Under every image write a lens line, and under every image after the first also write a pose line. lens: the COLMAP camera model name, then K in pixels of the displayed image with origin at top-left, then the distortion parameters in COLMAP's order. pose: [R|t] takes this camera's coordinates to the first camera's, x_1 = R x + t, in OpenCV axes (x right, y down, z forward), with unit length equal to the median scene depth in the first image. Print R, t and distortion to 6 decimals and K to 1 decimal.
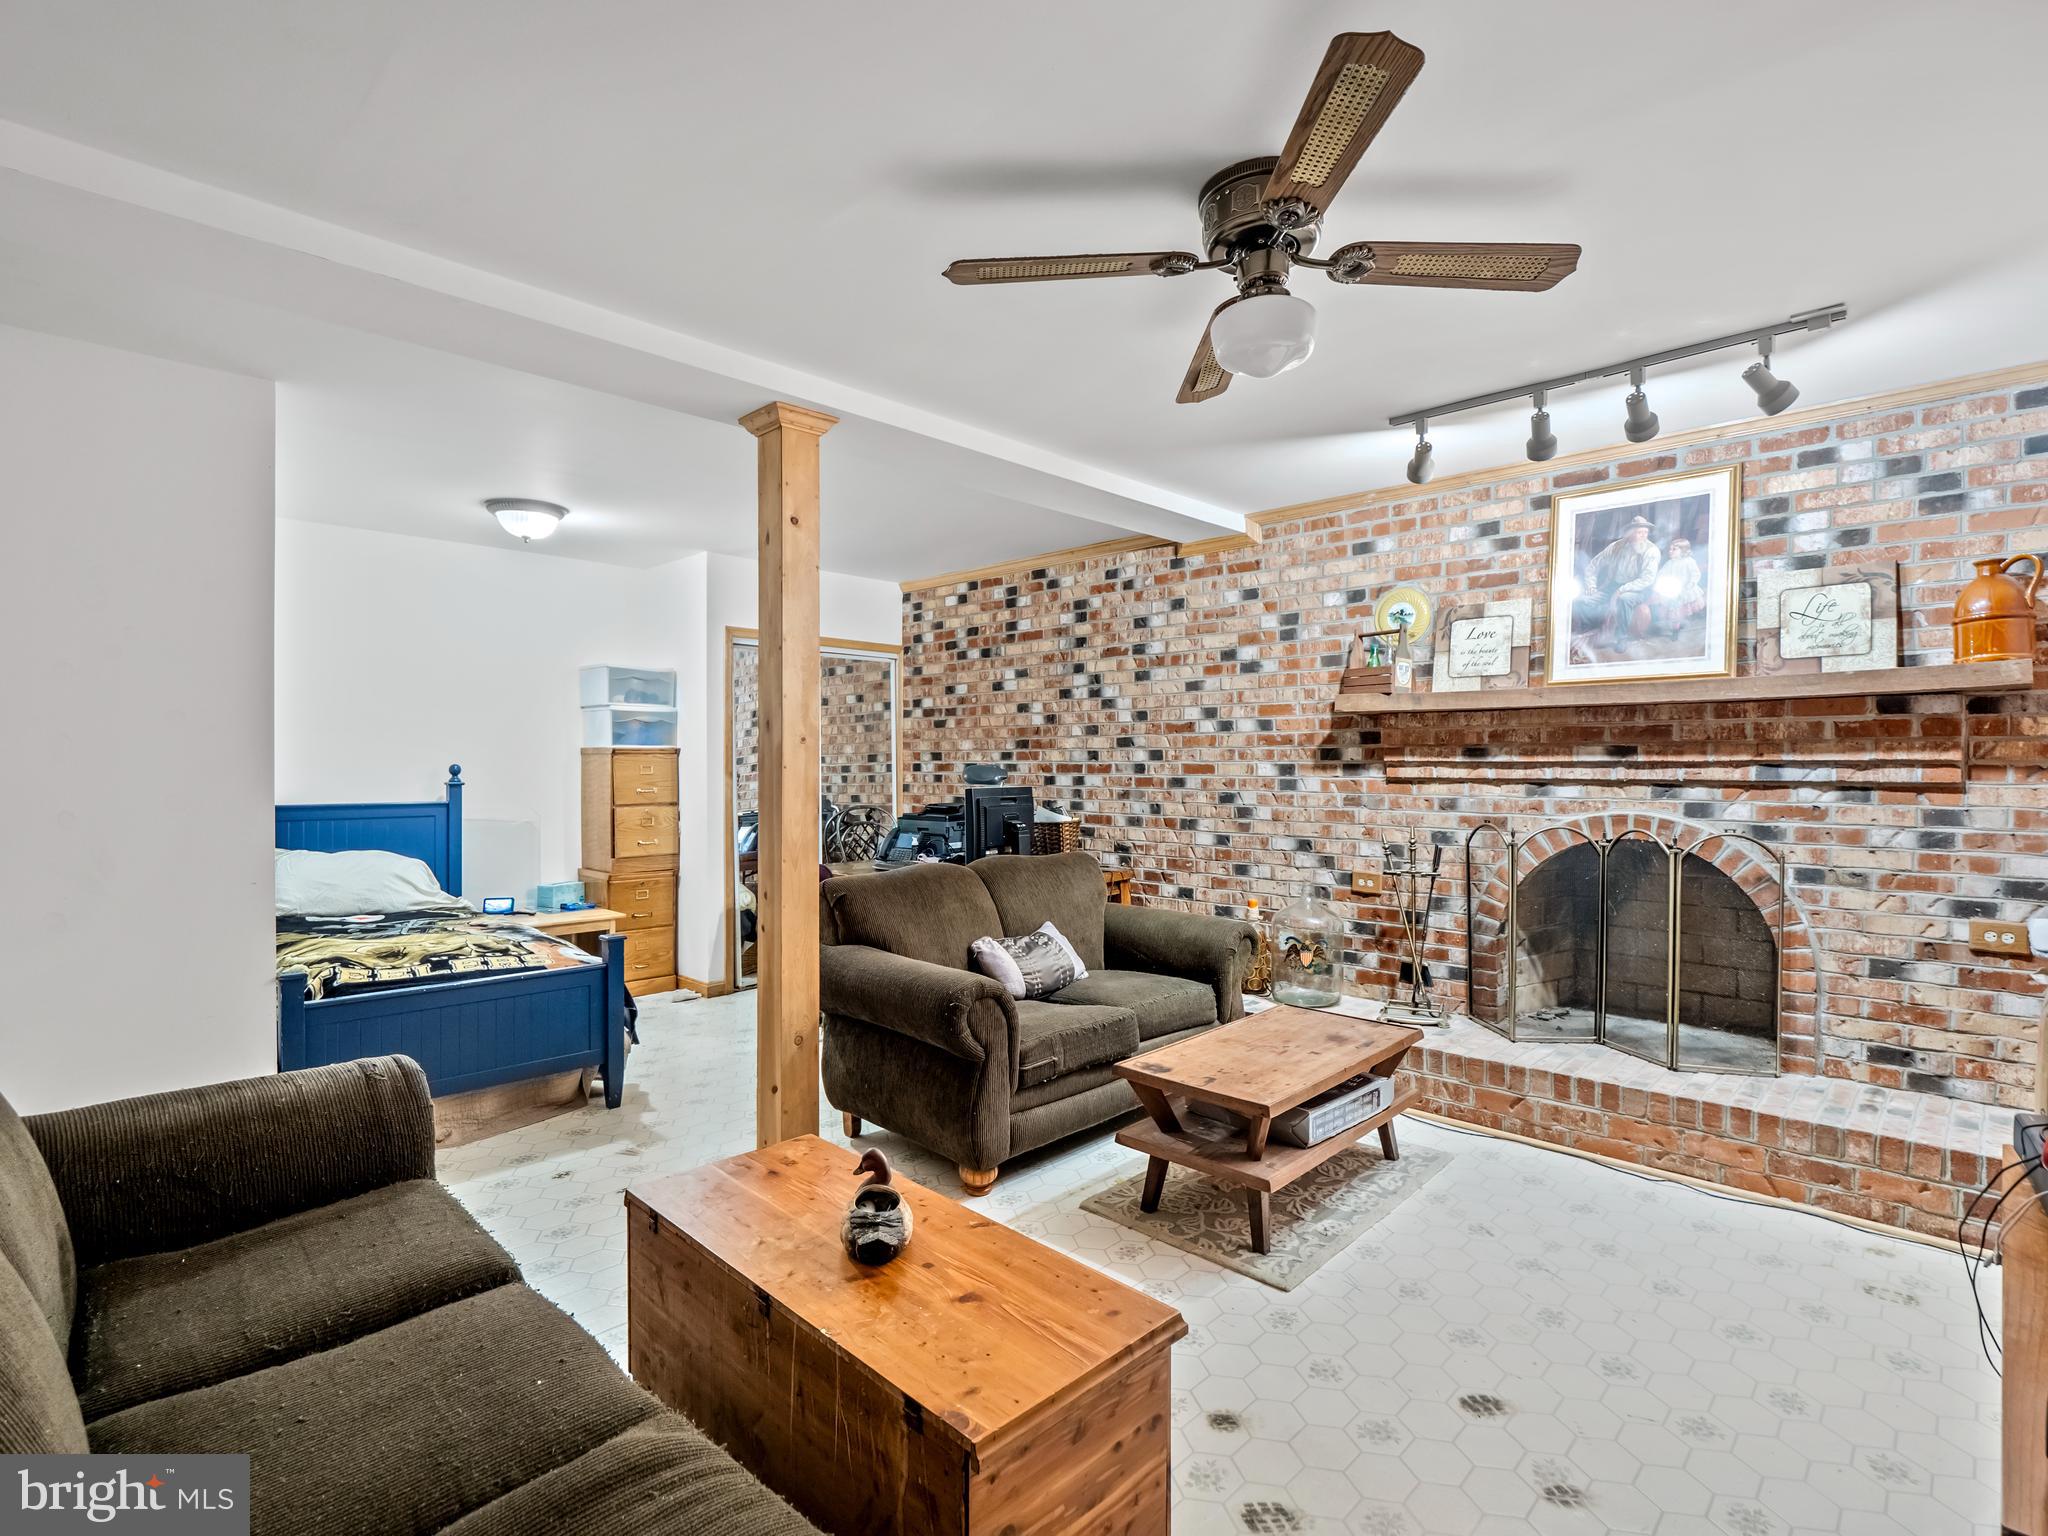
lens RADIAL K [[1002.7, 0, 1025.9], [0, 1002.7, 777.9], [0, 0, 1]] dist [-0.008025, -0.004121]
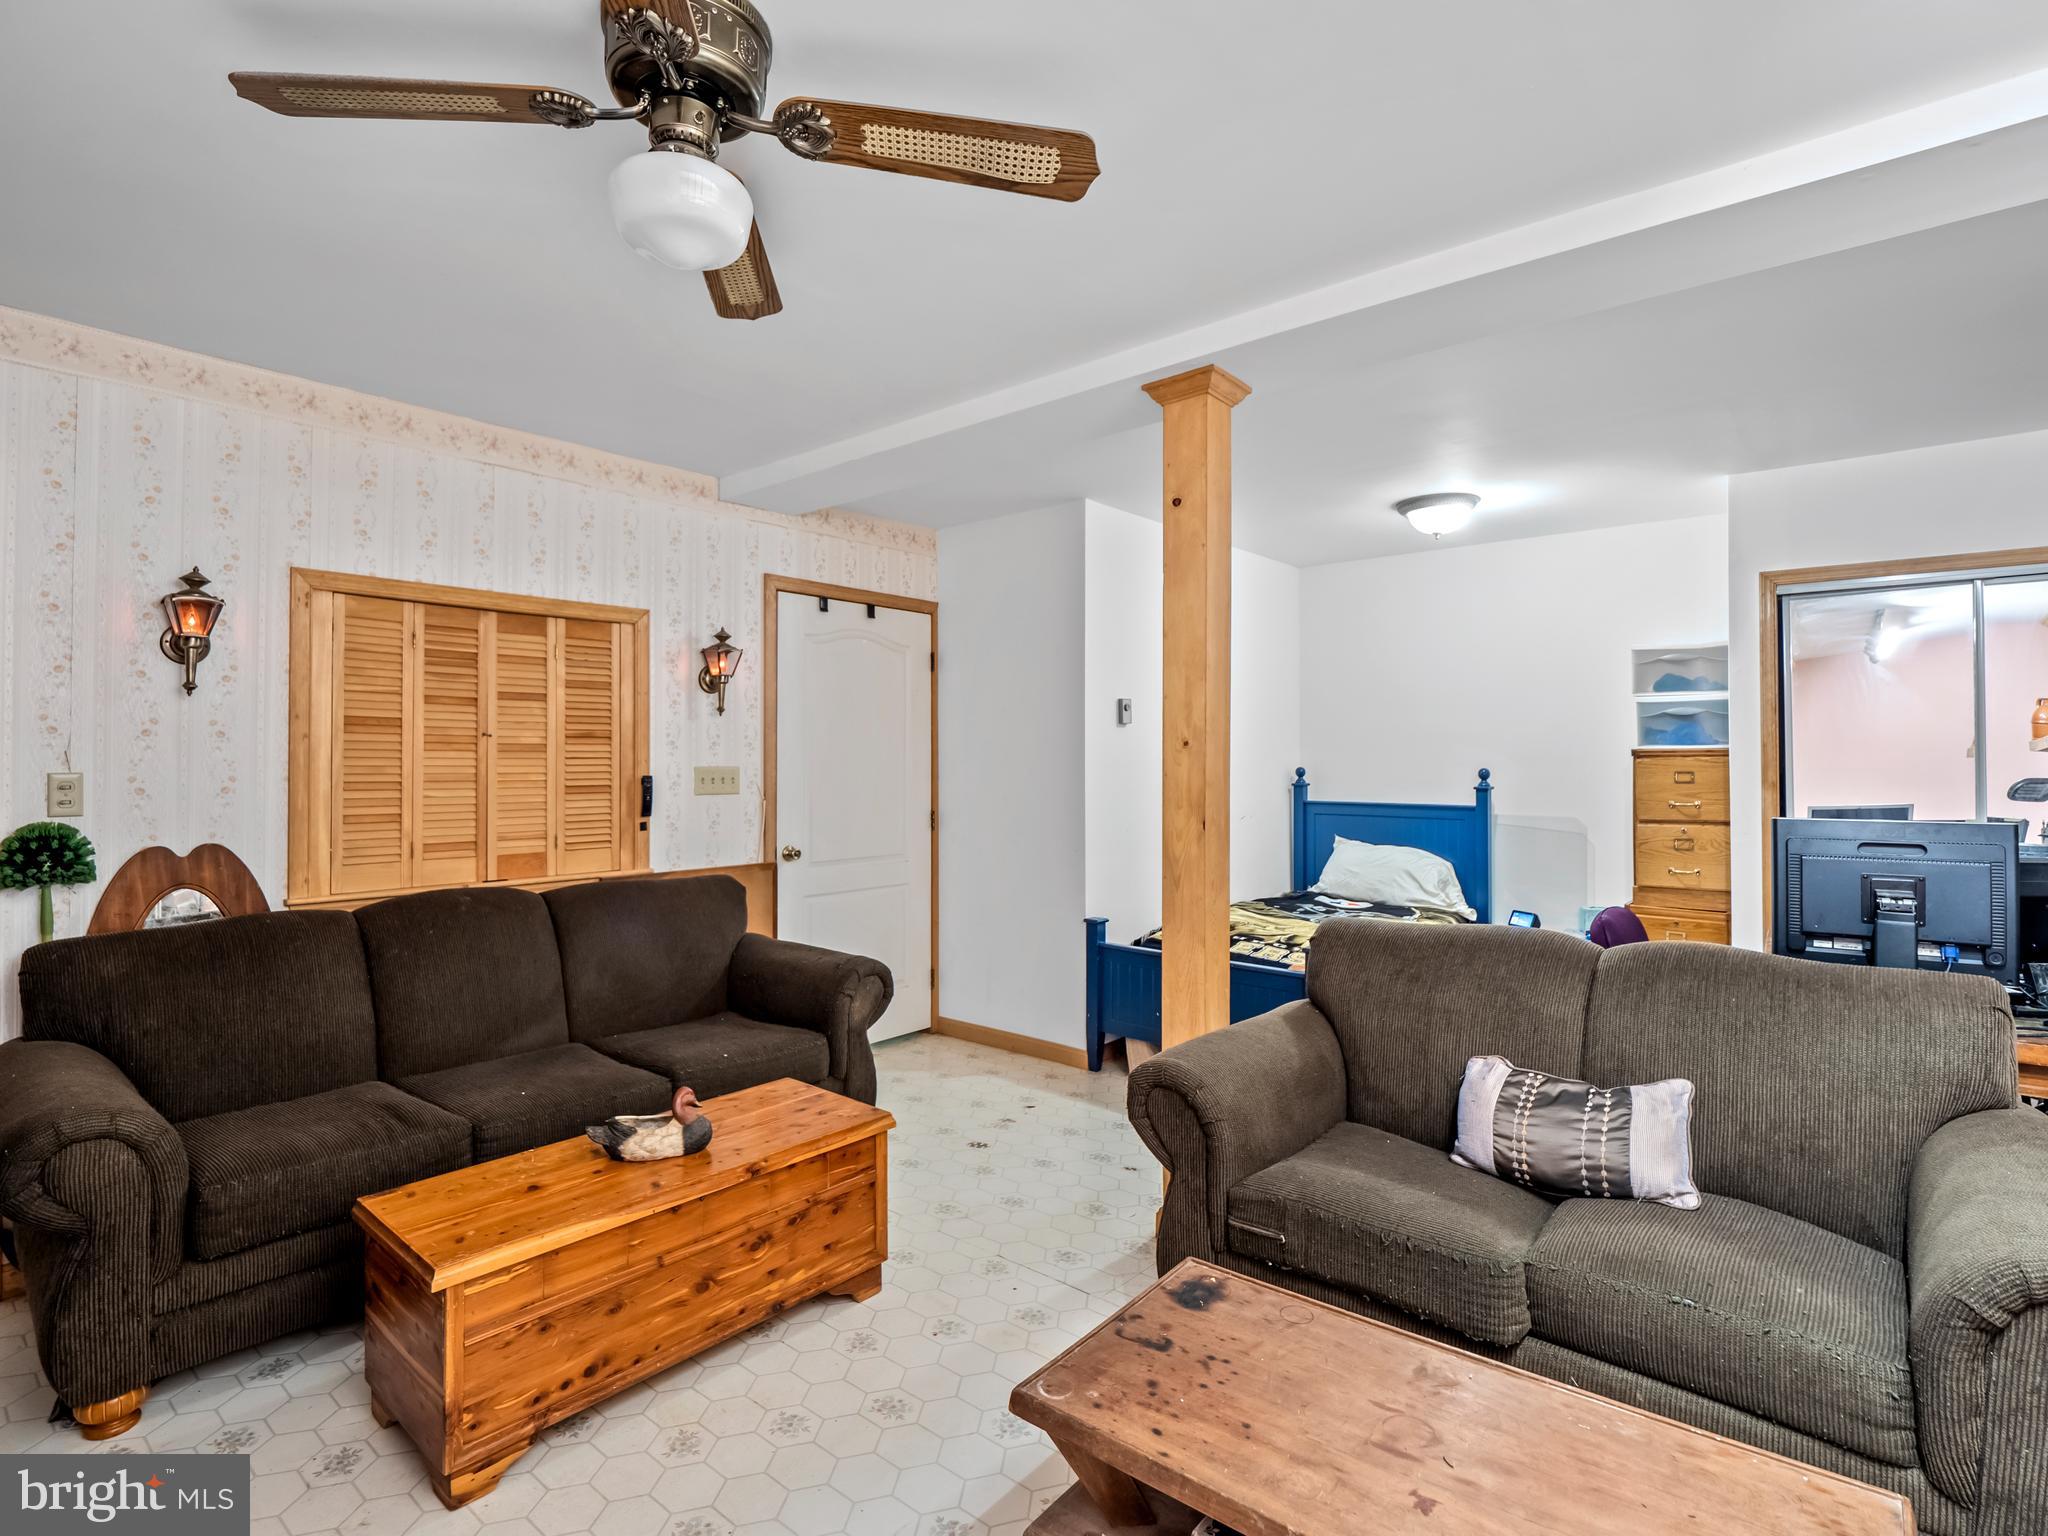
lens RADIAL K [[1002.7, 0, 1026.2], [0, 1002.7, 752.0], [0, 0, 1]] dist [-0.008025, -0.004121]
pose [[0.066595, -0.009621, -0.997734, 0.397853], [-0.013578, 0.999852, -0.010548, -0.013696], [0.997688, 0.014250, 0.066454, 0.475991]]
